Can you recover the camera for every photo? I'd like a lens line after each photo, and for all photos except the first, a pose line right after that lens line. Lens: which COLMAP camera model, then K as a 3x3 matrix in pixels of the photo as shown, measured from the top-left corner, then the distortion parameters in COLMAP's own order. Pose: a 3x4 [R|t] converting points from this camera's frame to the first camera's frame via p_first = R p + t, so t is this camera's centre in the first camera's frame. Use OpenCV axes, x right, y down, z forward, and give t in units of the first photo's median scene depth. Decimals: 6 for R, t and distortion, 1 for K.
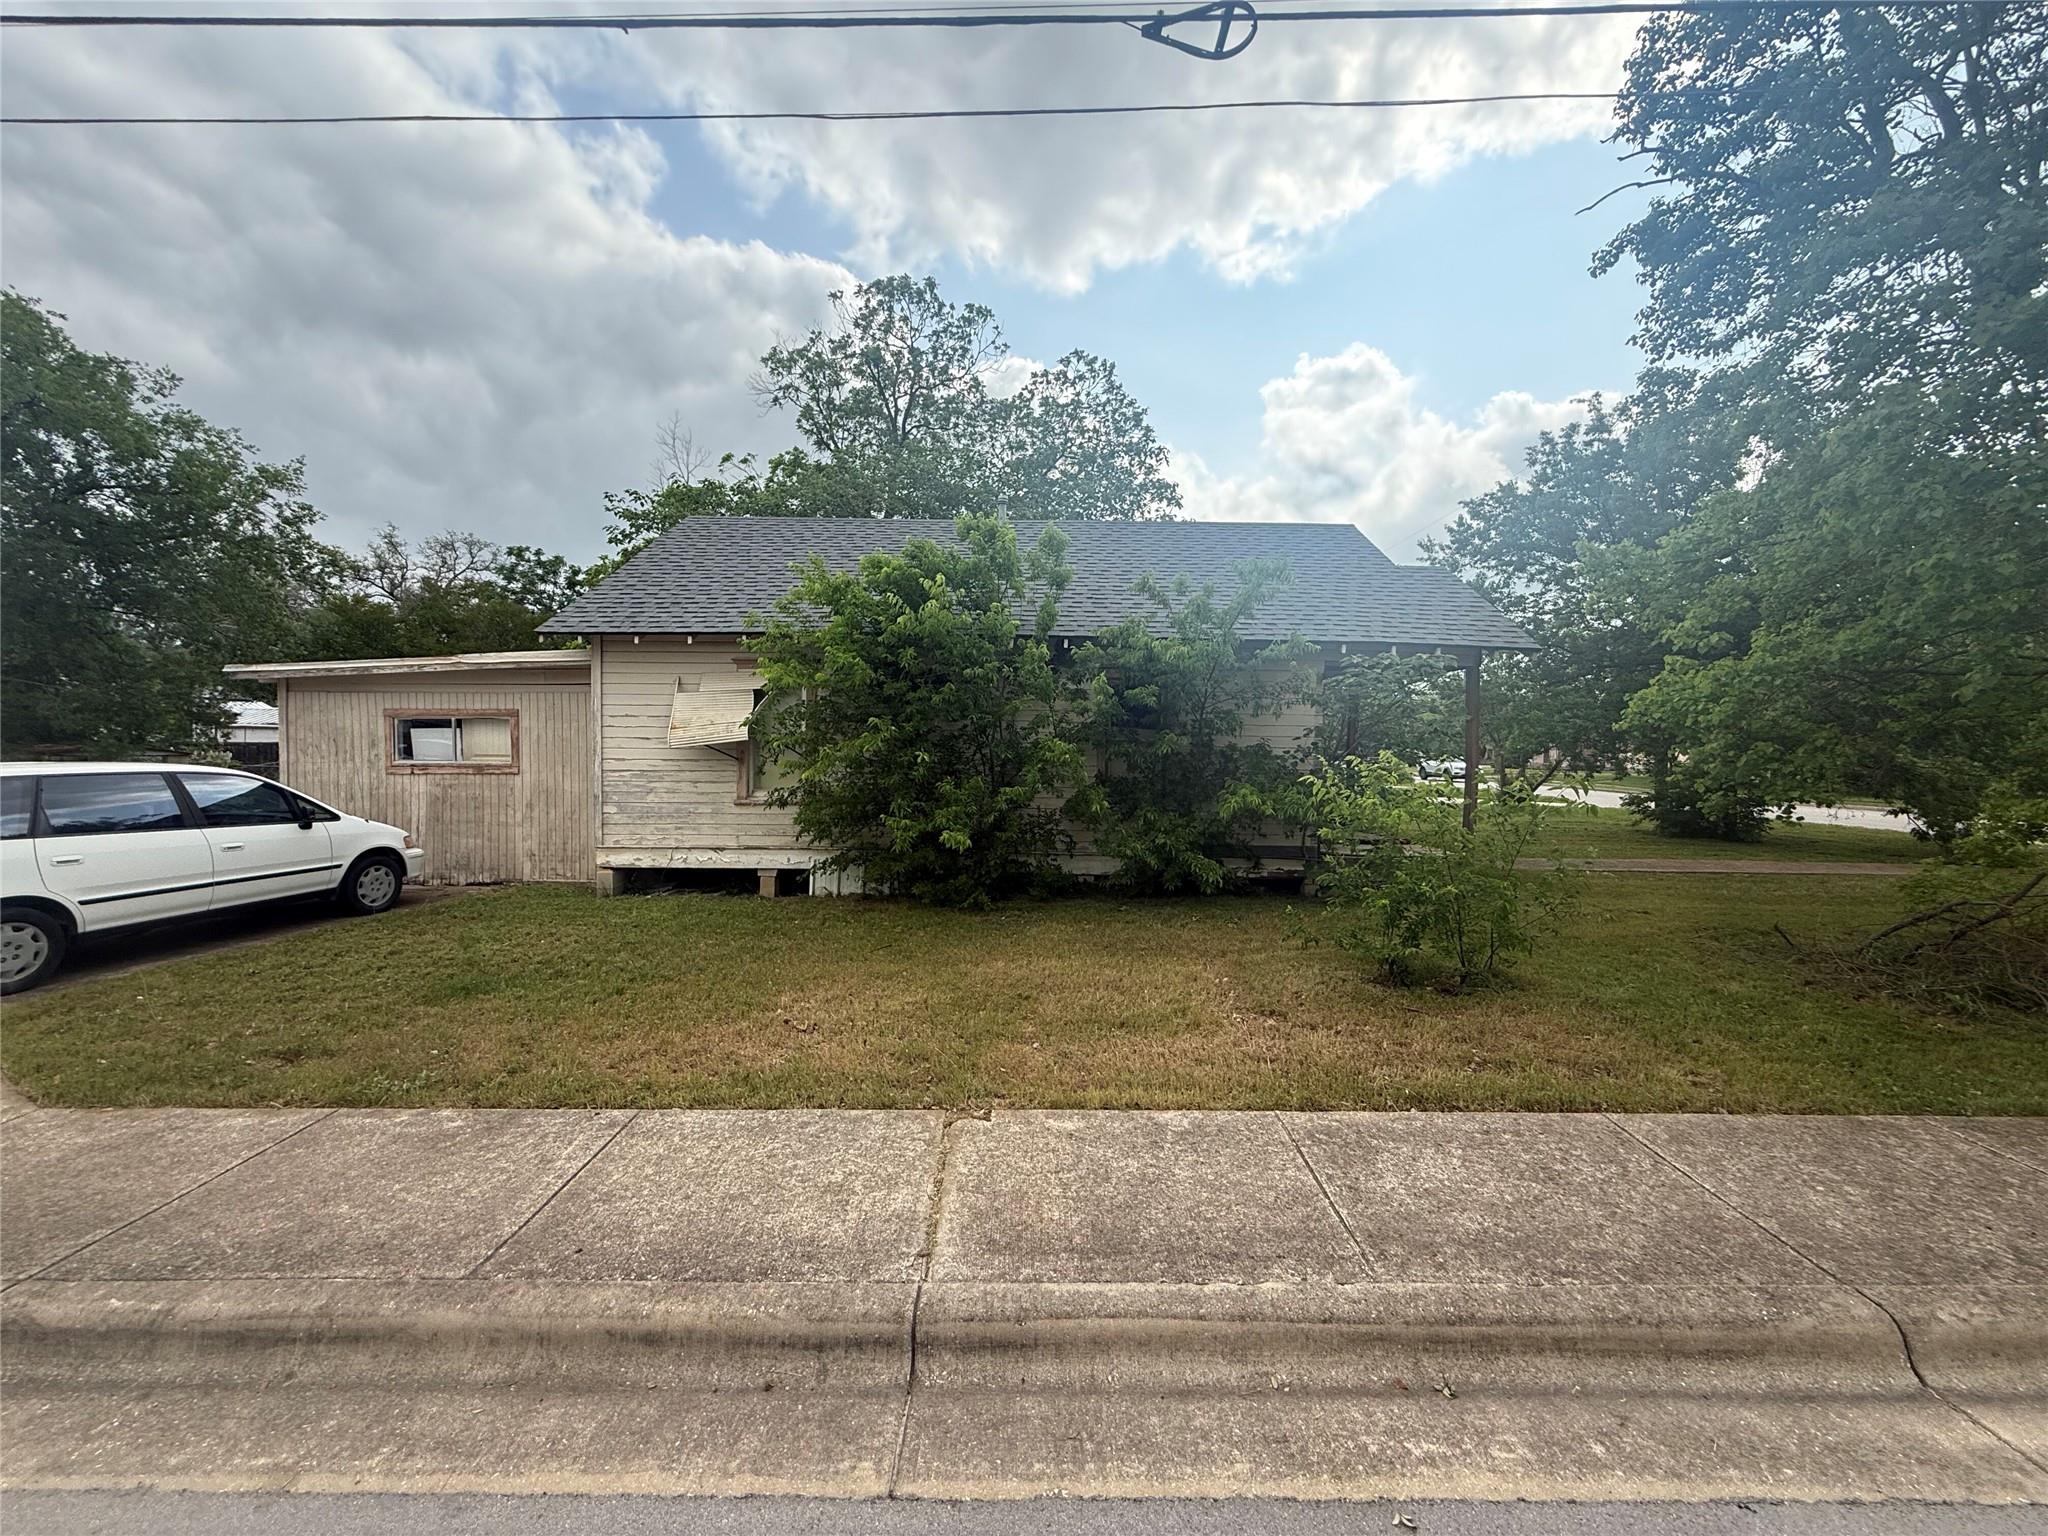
lens RADIAL K [[811.3, 0, 1020.4], [0, 811.3, 768.8], [0, 0, 1]] dist [-0.001845, -0.000047]
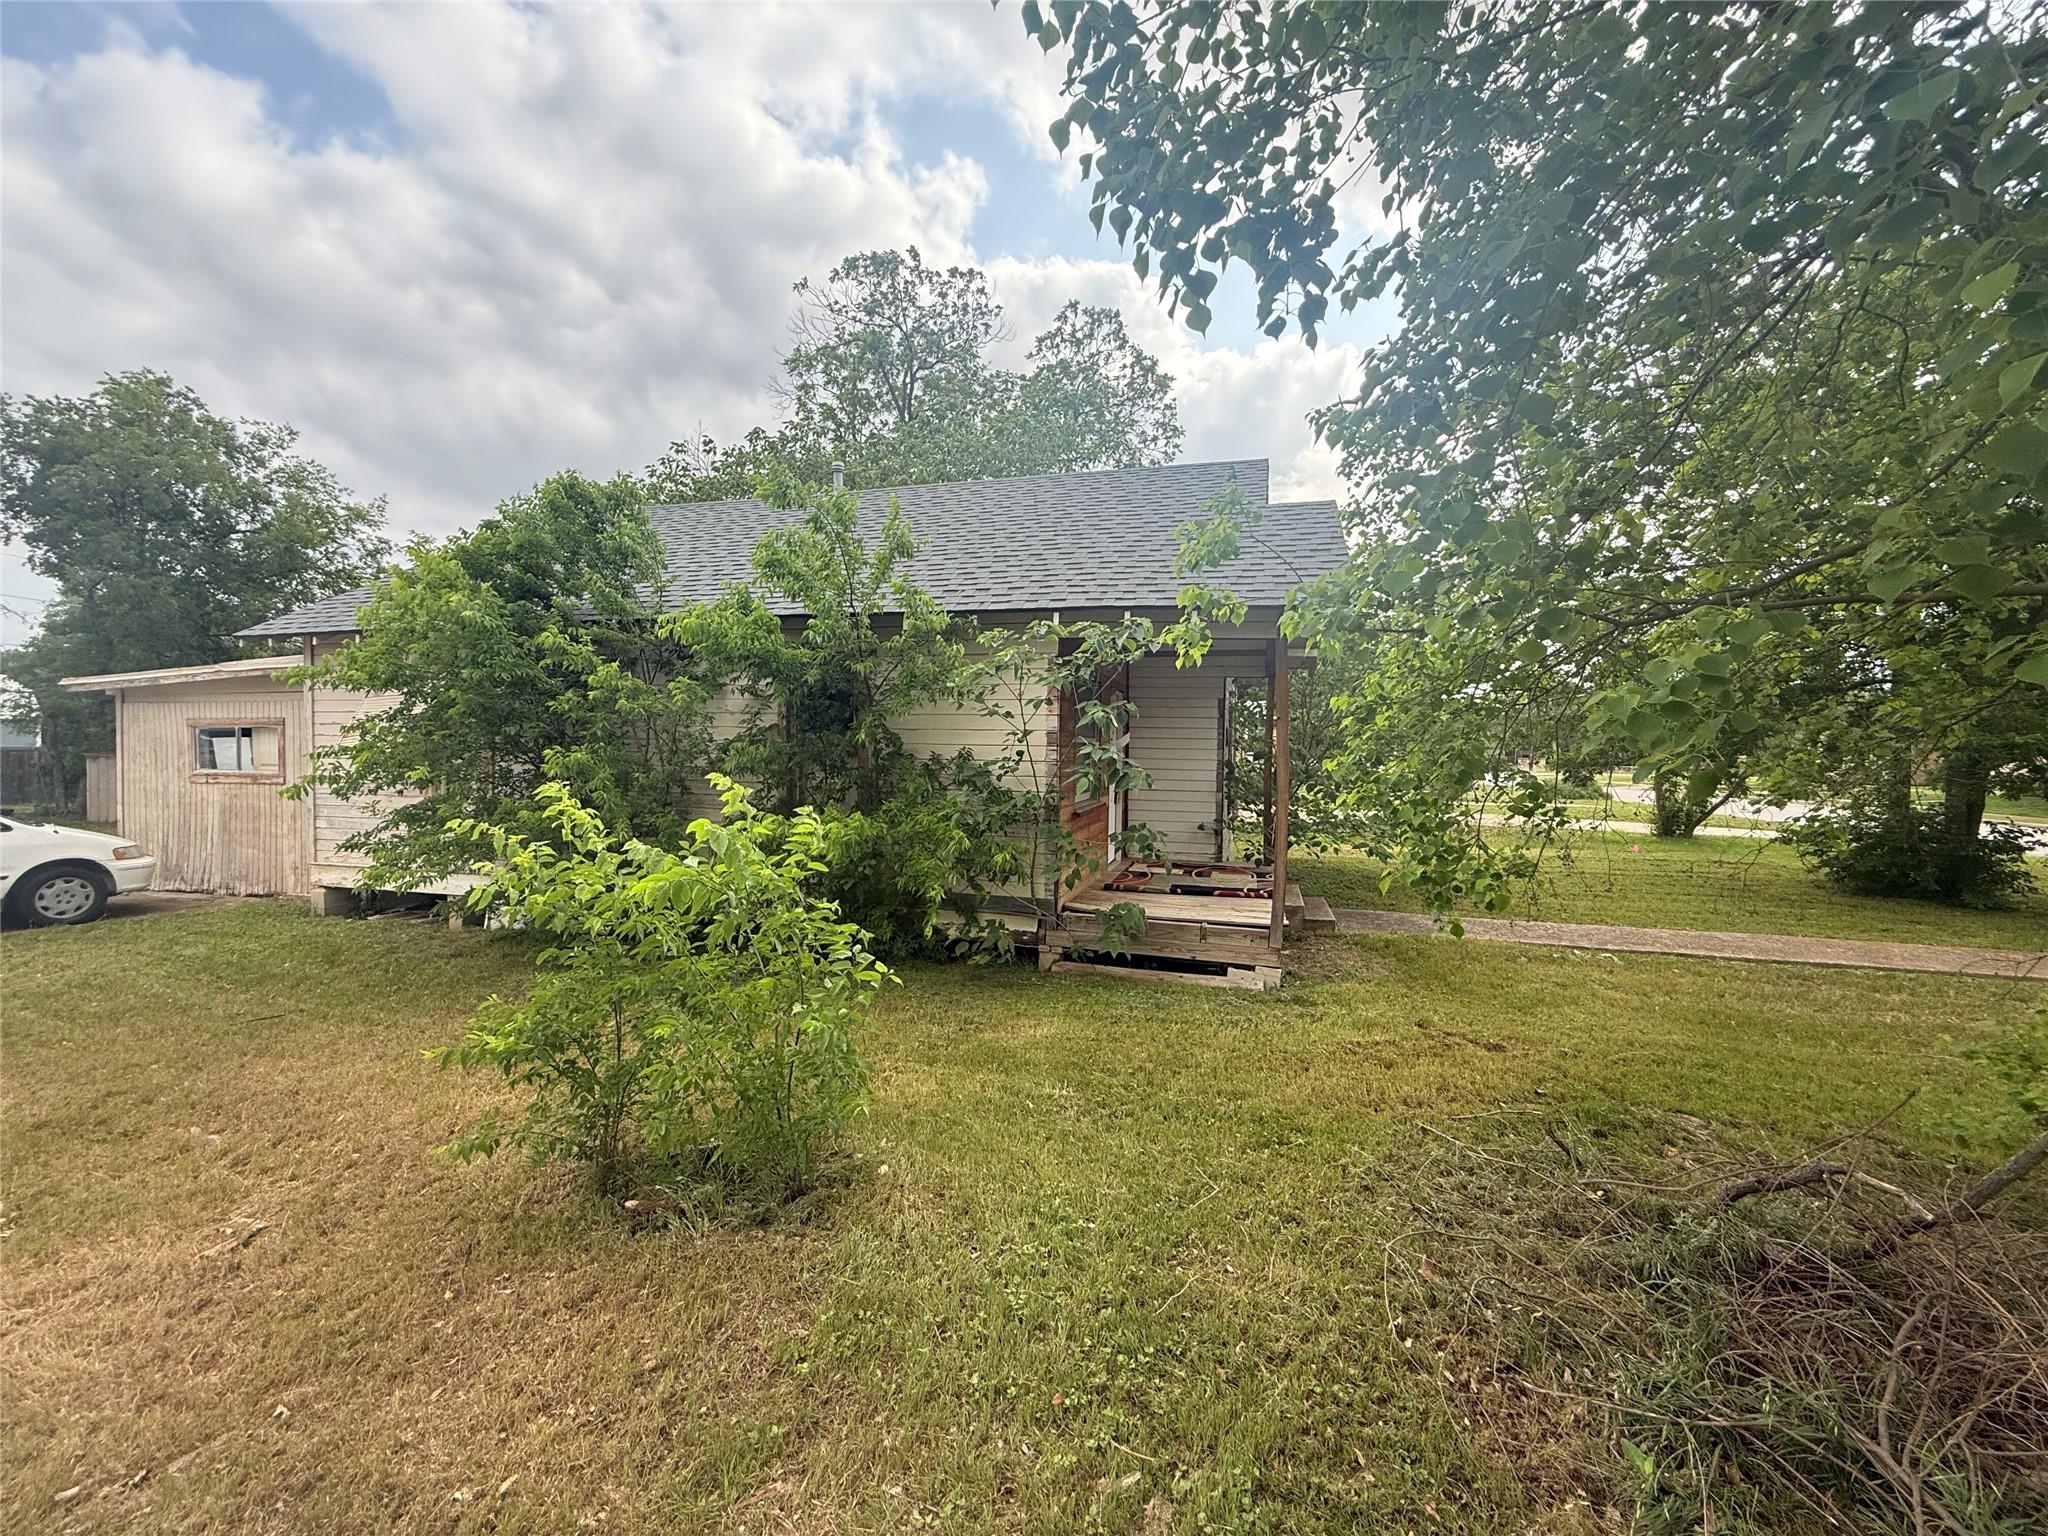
lens RADIAL K [[811.3, 0, 1020.4], [0, 811.3, 768.8], [0, 0, 1]] dist [-0.001845, -0.000047]
pose [[0.966271, 0.005348, -0.257472, 0.479810], [-0.008040, 0.999923, -0.009403, -0.010023], [0.257402, 0.011156, 0.966240, 0.291324]]
